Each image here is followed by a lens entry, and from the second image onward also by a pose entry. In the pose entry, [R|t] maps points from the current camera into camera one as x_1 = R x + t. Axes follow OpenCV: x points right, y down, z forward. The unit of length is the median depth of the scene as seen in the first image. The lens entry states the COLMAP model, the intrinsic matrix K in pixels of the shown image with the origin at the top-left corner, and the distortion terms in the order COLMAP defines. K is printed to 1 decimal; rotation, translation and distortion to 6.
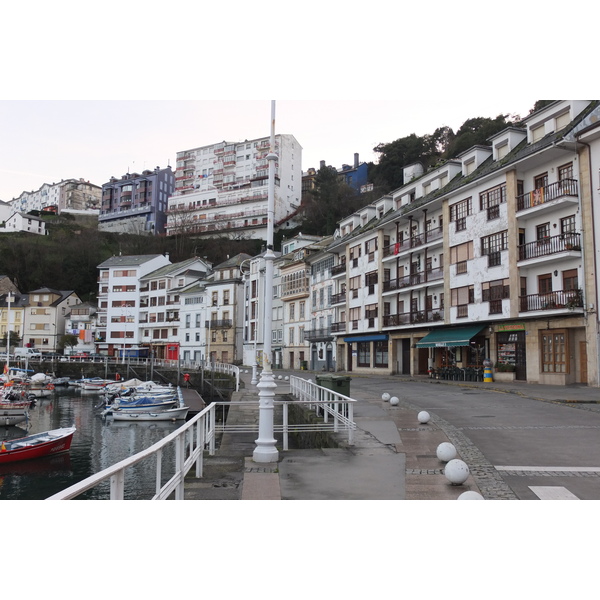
lens RADIAL K [[587.7, 0, 241.8], [0, 587.7, 299.3], [0, 0, 1]] dist [-0.049558, 0.006131]
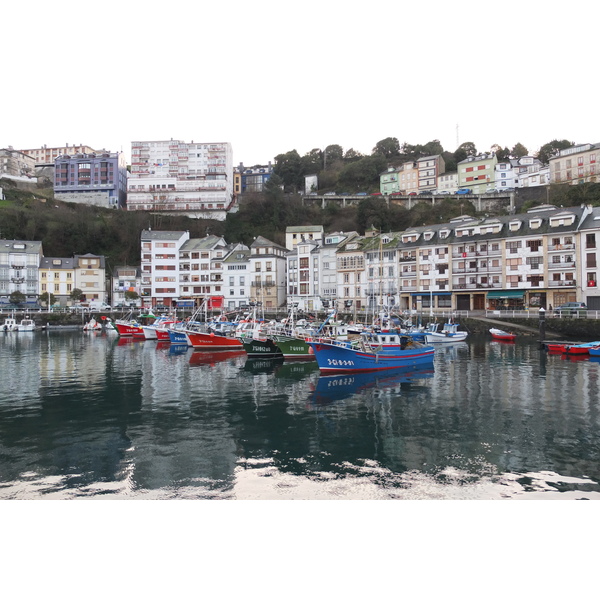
lens RADIAL K [[494.6, 0, 290.0], [0, 494.6, 296.7], [0, 0, 1]] dist [-0.053774, 0.074601]
pose [[0.875627, -0.013274, 0.482806, -0.496776], [-0.027412, 0.996645, 0.077116, -0.021309], [-0.482210, -0.080760, 0.872325, -0.138932]]
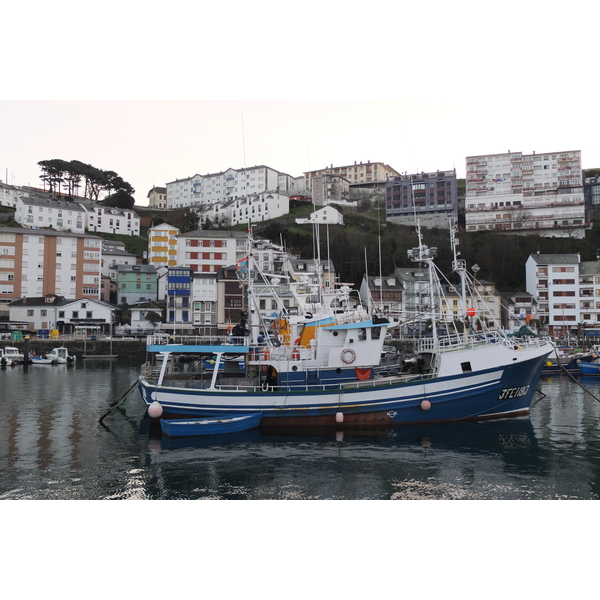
lens RADIAL K [[602.1, 0, 300.0], [0, 602.1, 300.0], [0, 0, 1]] dist [-0.041233, 0.000865]
pose [[0.985499, -0.001612, 0.169675, -0.975394], [-0.005763, 0.999060, 0.042969, -0.030878], [-0.169585, -0.043324, 0.984563, -0.174062]]
